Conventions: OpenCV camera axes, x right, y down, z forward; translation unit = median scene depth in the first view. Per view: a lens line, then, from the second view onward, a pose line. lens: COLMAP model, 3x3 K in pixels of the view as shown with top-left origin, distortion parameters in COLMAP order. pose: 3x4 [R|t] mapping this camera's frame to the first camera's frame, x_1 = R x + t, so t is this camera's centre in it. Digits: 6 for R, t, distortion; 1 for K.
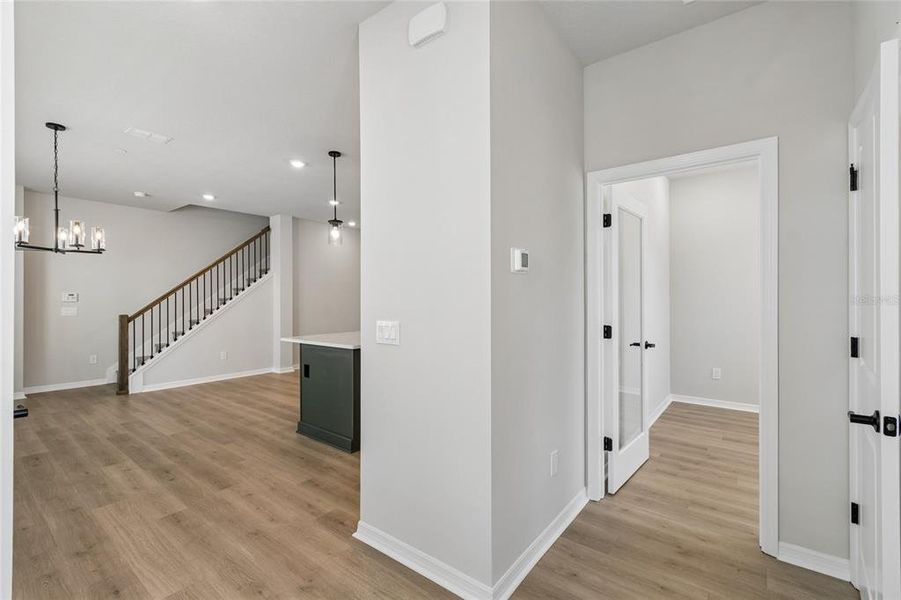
lens RADIAL K [[399.8, 0, 450.3], [0, 399.8, 297.5], [0, 0, 1]] dist [-0.000654, -0.000261]
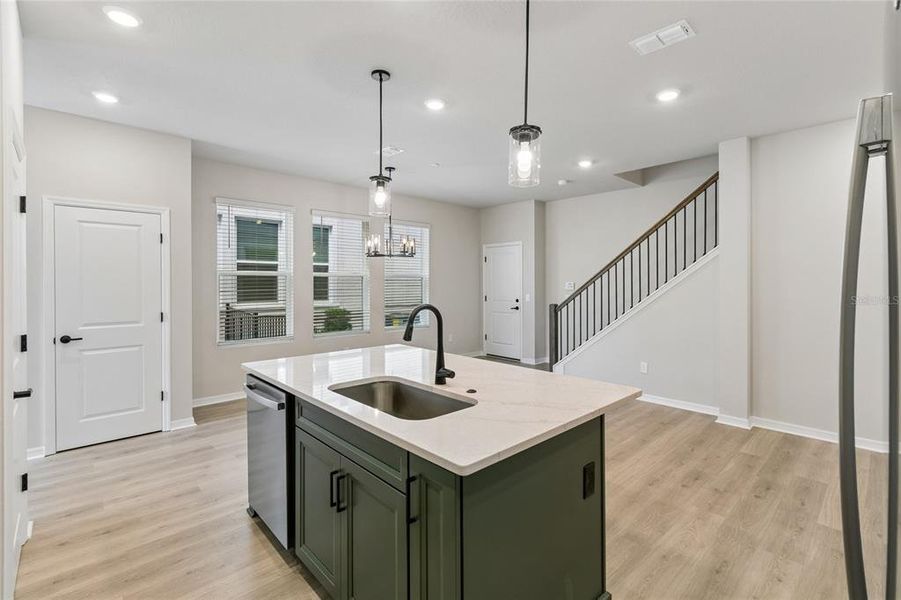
lens RADIAL K [[407.3, 0, 452.7], [0, 407.3, 279.9], [0, 0, 1]] dist [-0.002059, -0.000514]
pose [[-0.151550, -0.003278, -0.988444, 0.260138], [0.003348, 0.999987, -0.003830, -0.015747], [0.988444, -0.003889, -0.151537, 0.904885]]
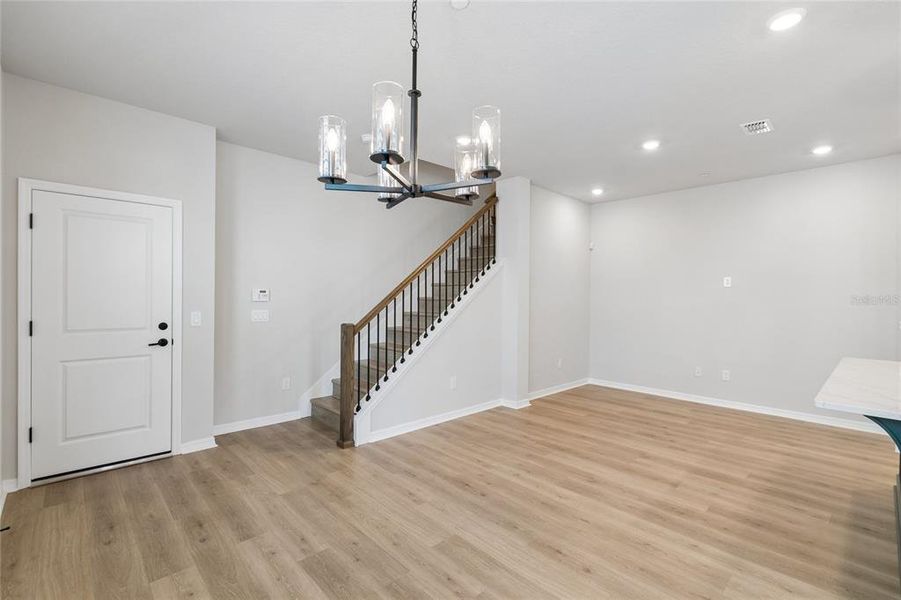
lens RADIAL K [[409.2, 0, 450.5], [0, 409.2, 300.0], [0, 0, 1]] dist [0.001917, 0.000165]
pose [[0.988952, 0.015916, -0.147379, -0.556312], [-0.013544, 0.999762, 0.017083, -0.009108], [0.147616, -0.014898, 0.988932, 0.369310]]
